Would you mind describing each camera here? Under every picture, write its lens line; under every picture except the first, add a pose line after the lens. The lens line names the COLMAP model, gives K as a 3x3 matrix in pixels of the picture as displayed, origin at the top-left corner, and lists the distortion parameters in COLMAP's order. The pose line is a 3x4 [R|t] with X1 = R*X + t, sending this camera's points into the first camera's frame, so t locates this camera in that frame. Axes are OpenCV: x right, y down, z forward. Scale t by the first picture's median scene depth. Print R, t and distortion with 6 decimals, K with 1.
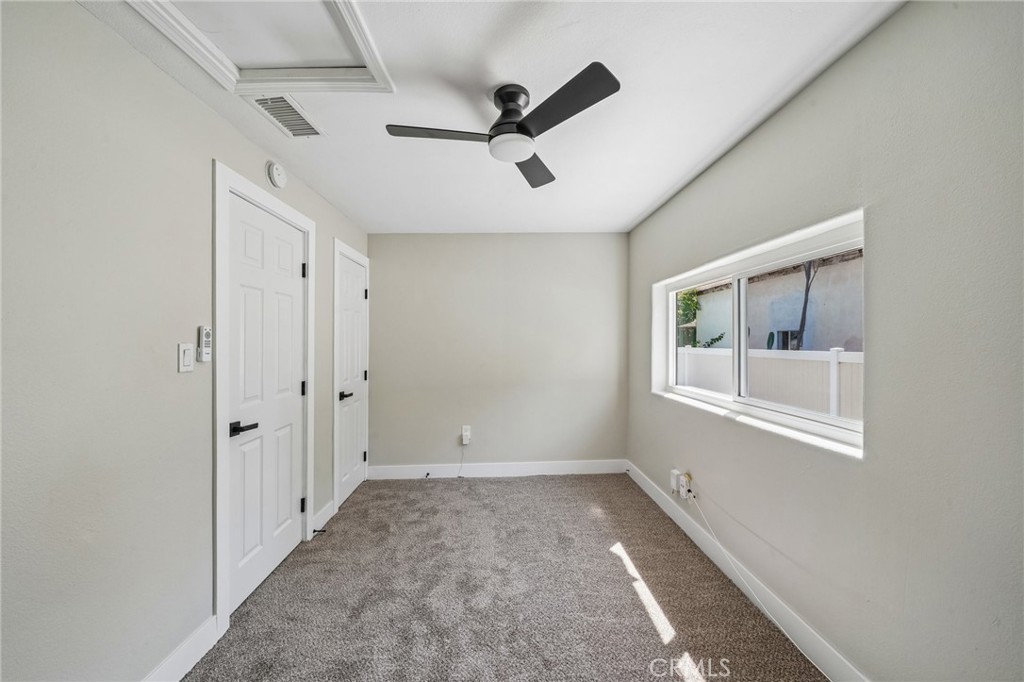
lens RADIAL K [[378.0, 0, 512.0], [0, 378.0, 341.0], [0, 0, 1]] dist [-0.009628, -0.000147]
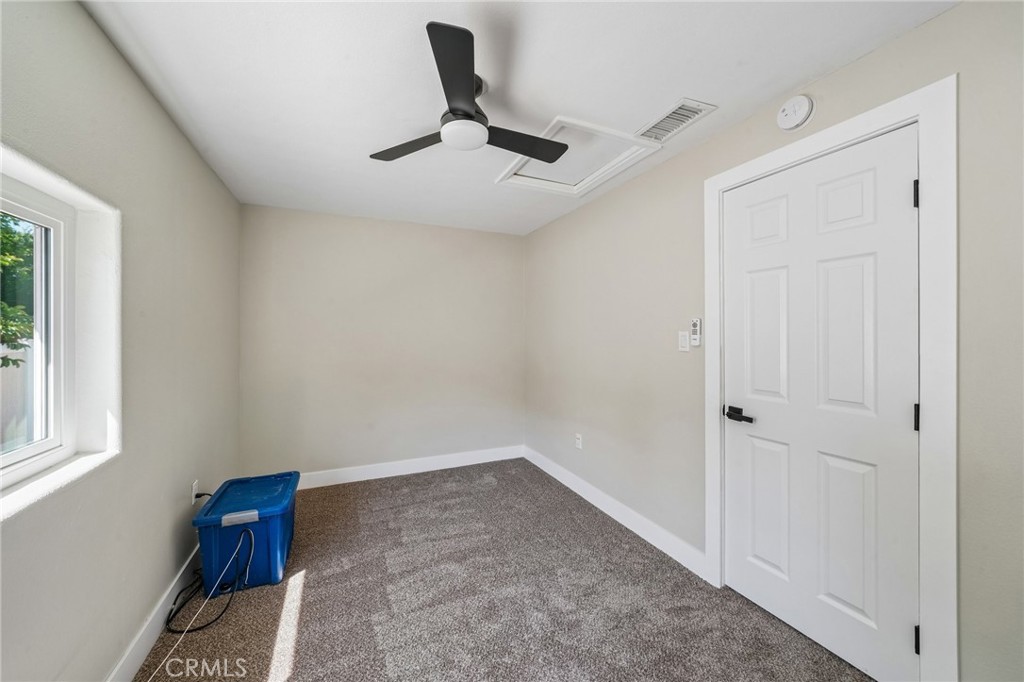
lens RADIAL K [[378.0, 0, 512.0], [0, 378.0, 341.0], [0, 0, 1]] dist [-0.009628, -0.000147]
pose [[-0.928868, 0.002083, -0.370406, 0.158904], [-0.002609, 0.999923, 0.012167, 0.014838], [0.370402, 0.012268, -0.928790, 1.240257]]
